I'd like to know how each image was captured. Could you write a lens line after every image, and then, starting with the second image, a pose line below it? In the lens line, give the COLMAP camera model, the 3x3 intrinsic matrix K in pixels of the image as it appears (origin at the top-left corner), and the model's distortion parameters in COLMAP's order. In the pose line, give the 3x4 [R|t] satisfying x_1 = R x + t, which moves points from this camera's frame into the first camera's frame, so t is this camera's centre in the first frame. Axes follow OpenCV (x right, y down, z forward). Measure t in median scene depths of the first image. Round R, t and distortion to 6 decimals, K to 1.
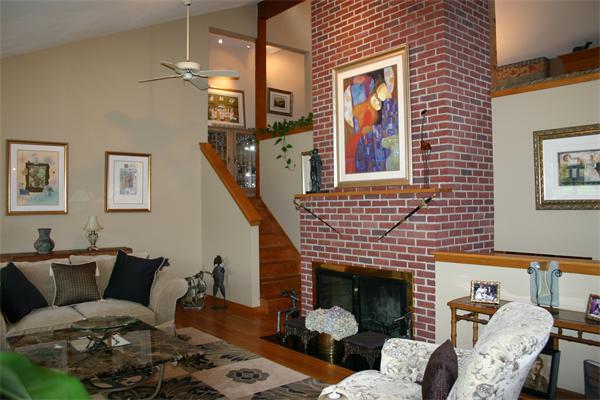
lens RADIAL K [[499.8, 0, 298.1], [0, 499.8, 200.5], [0, 0, 1]] dist [-0.121651, 0.097344]
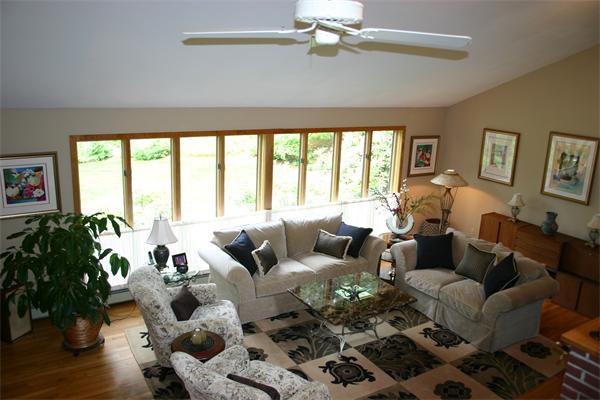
lens RADIAL K [[499.8, 0, 301.0], [0, 499.8, 199.8], [0, 0, 1]] dist [-0.121651, 0.097344]
pose [[-0.104802, 0.269184, -0.957370, 0.693028], [-0.032502, 0.961230, 0.273827, -0.291001], [0.993962, 0.059814, -0.091990, 0.545425]]
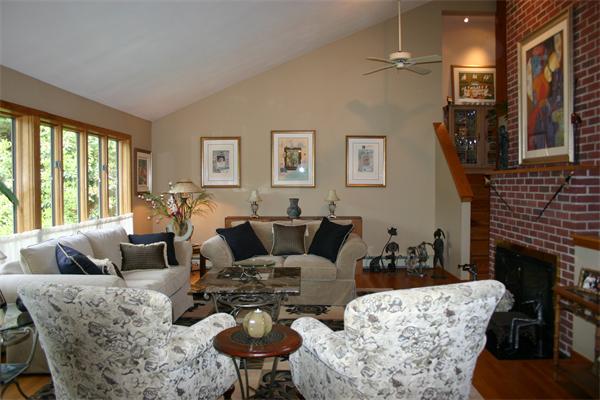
lens RADIAL K [[499.8, 0, 296.4], [0, 499.8, 202.7], [0, 0, 1]] dist [-0.121651, 0.097344]
pose [[0.769405, 0.035881, -0.637753, 0.351604], [-0.001813, 0.998540, 0.053993, -0.002831], [0.638759, -0.040386, 0.768346, -0.014332]]
